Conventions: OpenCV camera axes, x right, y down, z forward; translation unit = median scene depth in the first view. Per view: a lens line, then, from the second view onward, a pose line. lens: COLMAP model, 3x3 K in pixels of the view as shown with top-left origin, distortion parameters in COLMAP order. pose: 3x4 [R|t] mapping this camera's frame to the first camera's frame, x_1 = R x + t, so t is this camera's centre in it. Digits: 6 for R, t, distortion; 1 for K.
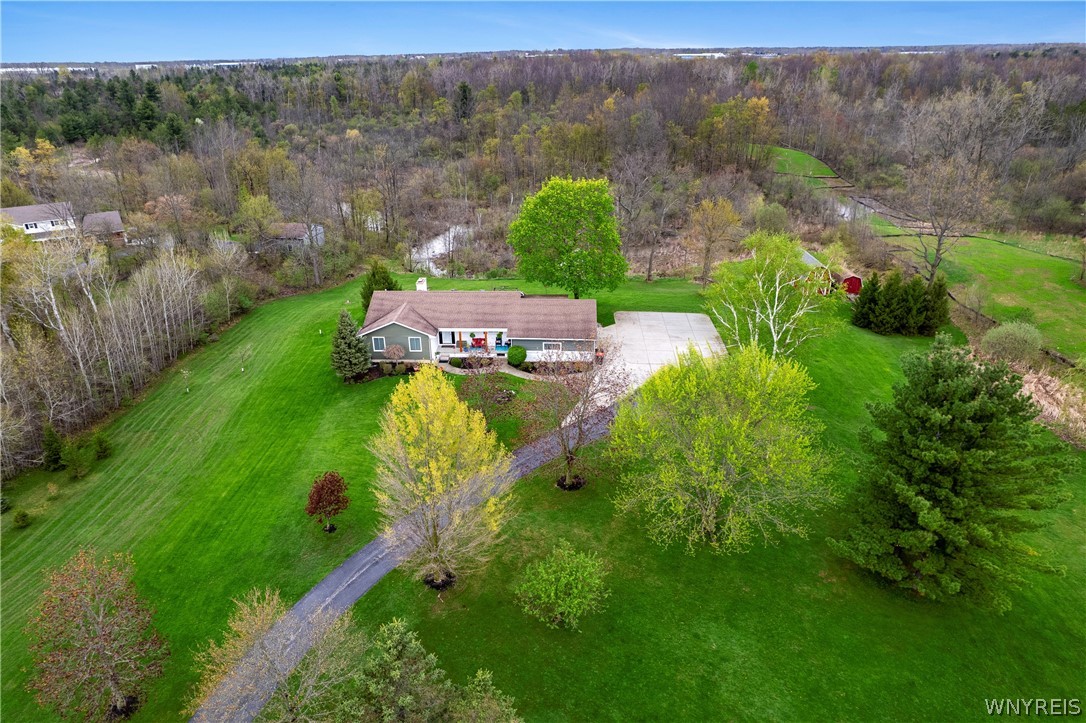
lens RADIAL K [[697.6, 0, 543.0], [0, 697.6, 361.5], [0, 0, 1]] dist [-0.081134, 0.069622]
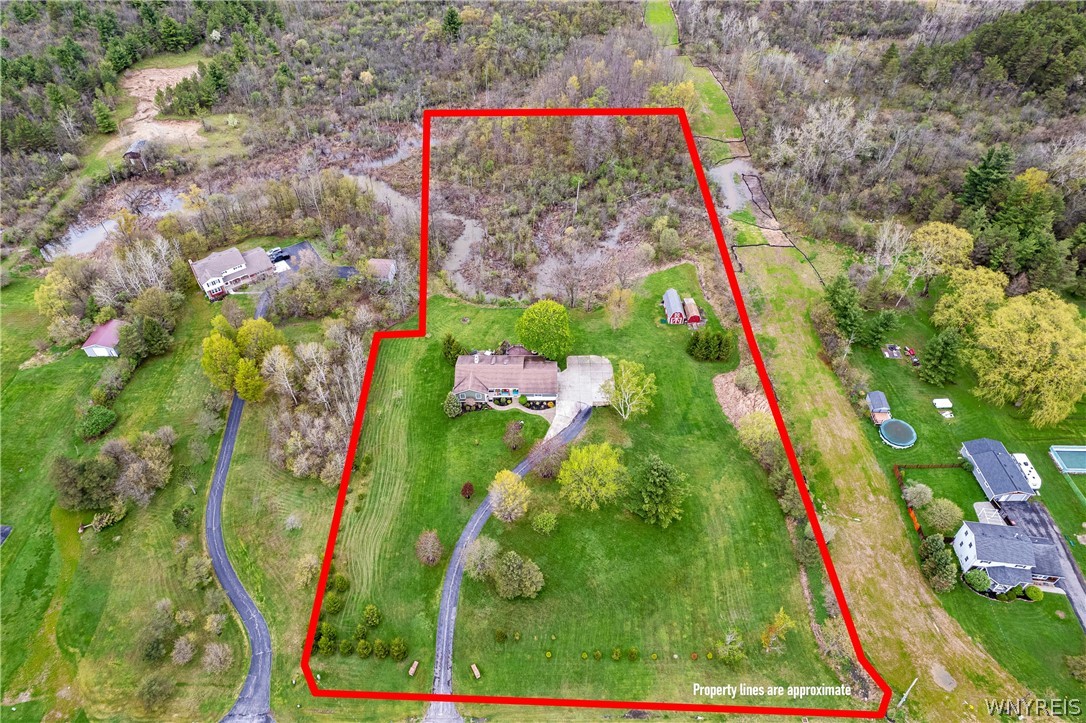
lens RADIAL K [[697.6, 0, 543.0], [0, 697.6, 361.5], [0, 0, 1]] dist [-0.081134, 0.069622]
pose [[0.999301, -0.025180, 0.027649, -0.026653], [0.014240, 0.939855, 0.341276, -0.772474], [-0.034579, -0.340643, 0.939556, -0.956202]]
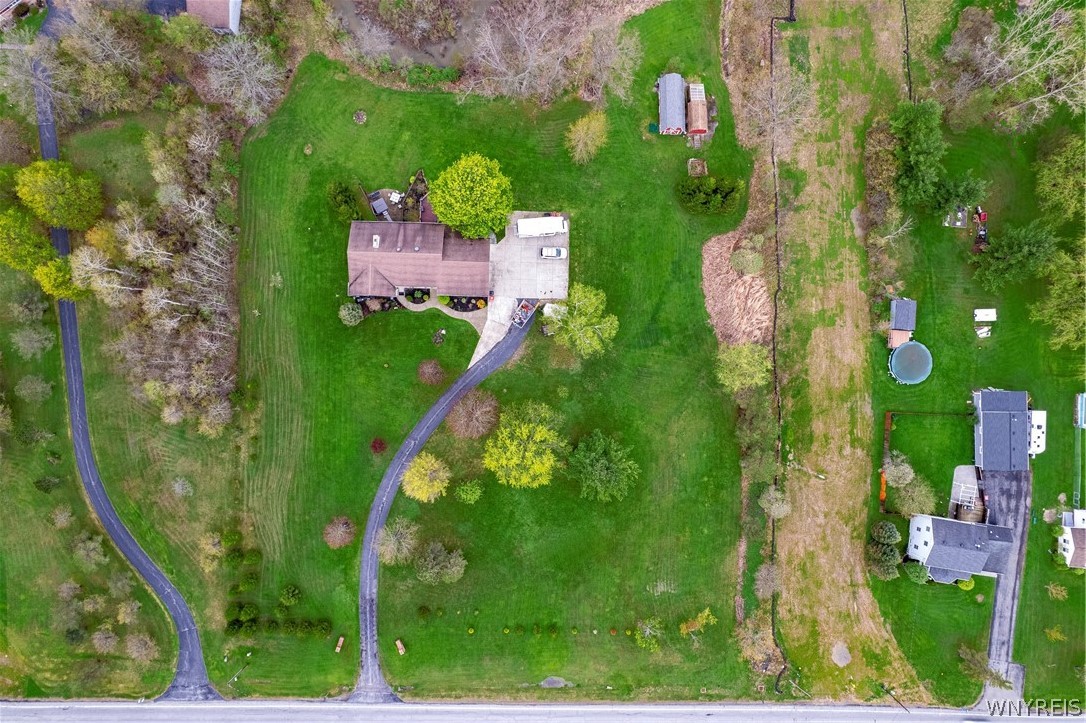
lens RADIAL K [[697.6, 0, 543.0], [0, 697.6, 361.5], [0, 0, 1]] dist [-0.081134, 0.069622]
pose [[0.999107, -0.019467, 0.037498, 0.120058], [-0.026075, 0.414220, 0.909803, -1.292599], [-0.033244, -0.909969, 0.413342, 0.107422]]
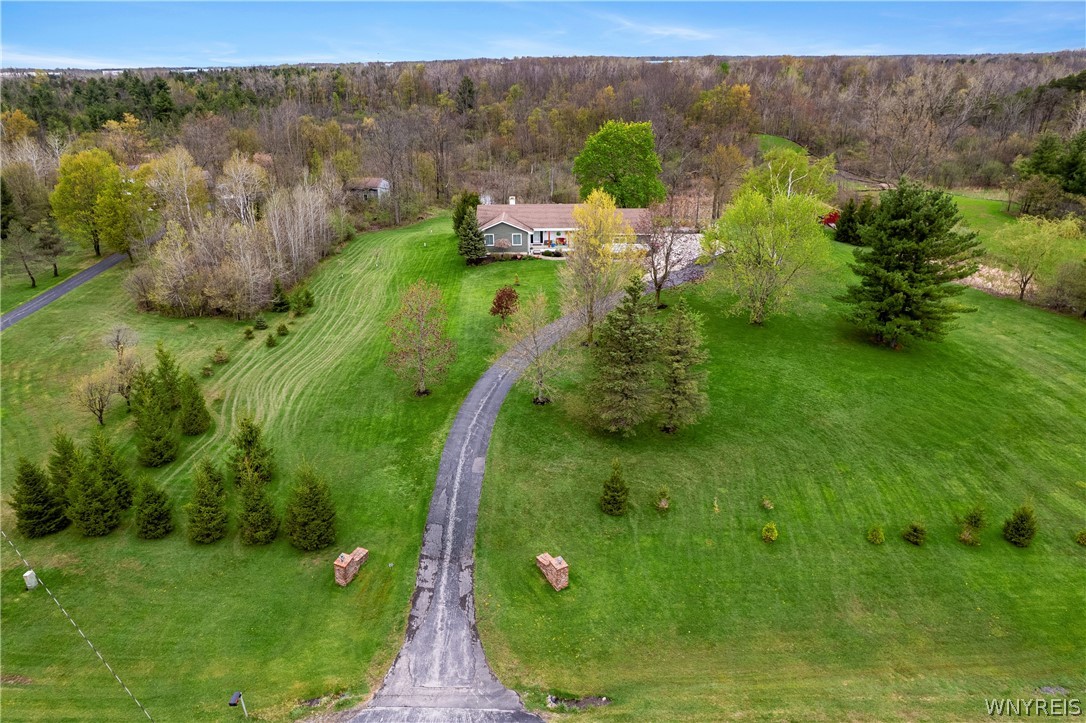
lens RADIAL K [[697.6, 0, 543.0], [0, 697.6, 361.5], [0, 0, 1]] dist [-0.081134, 0.069622]
pose [[0.998885, -0.016991, 0.044051, -0.166005], [0.017499, 0.999784, -0.011170, 0.188642], [-0.043852, 0.011928, 0.998967, -0.273167]]
